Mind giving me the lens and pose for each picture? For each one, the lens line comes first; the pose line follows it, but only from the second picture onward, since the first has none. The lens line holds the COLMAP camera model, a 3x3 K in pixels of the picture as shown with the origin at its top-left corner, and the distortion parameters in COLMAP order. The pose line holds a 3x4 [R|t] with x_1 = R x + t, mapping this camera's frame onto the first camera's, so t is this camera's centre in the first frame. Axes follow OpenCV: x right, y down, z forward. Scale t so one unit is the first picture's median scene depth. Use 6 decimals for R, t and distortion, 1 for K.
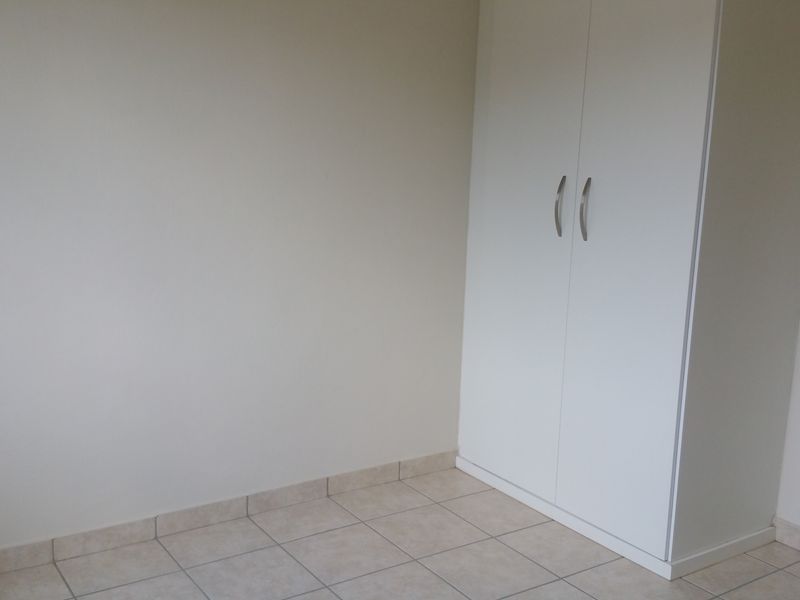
lens RADIAL K [[866.8, 0, 398.7], [0, 866.8, 300.2], [0, 0, 1]] dist [0.059777, 0.000000]
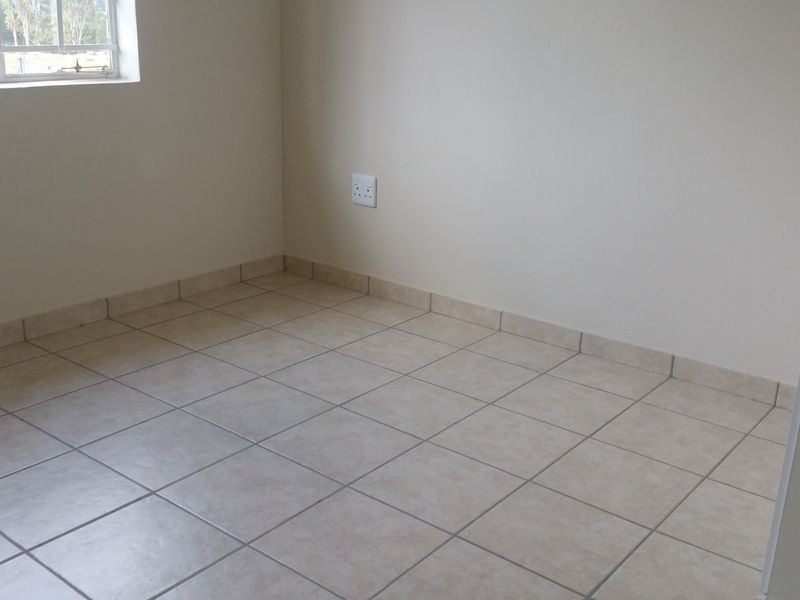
lens RADIAL K [[866.8, 0, 400.4], [0, 866.8, 306.3], [0, 0, 1]] dist [0.059777, 0.000000]
pose [[0.313721, 0.285974, -0.905427, 0.670461], [-0.193854, 0.952773, 0.233759, 0.006577], [0.929516, 0.102185, 0.354342, 0.475711]]
